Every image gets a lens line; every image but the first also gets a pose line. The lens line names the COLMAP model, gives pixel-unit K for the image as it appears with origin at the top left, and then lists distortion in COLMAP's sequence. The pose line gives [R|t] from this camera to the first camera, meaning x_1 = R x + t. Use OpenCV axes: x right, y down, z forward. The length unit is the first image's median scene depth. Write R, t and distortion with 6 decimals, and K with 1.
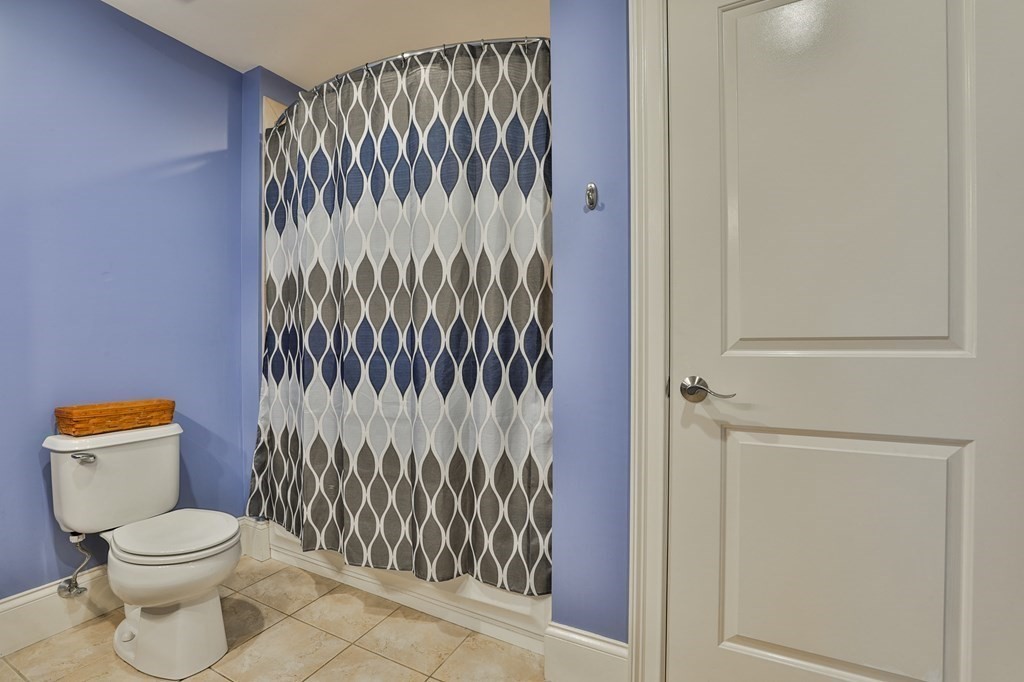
lens RADIAL K [[496.8, 0, 531.2], [0, 496.8, 354.3], [0, 0, 1]] dist [-0.040285, 0.011635]
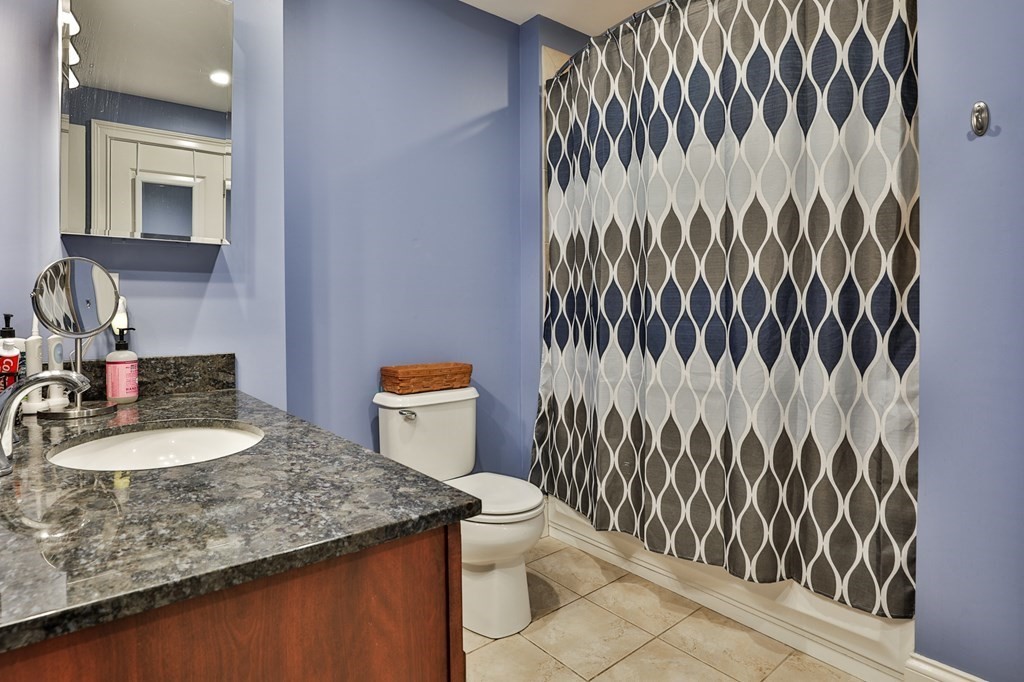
lens RADIAL K [[626.5, 0, 512.8], [0, 626.5, 320.3], [0, 0, 1]] dist [-0.038225, 0.018923]
pose [[0.926024, 0.005854, -0.377420, -0.176063], [-0.007819, 0.999963, -0.003673, 0.009388], [0.377384, 0.006353, 0.926035, -0.166913]]
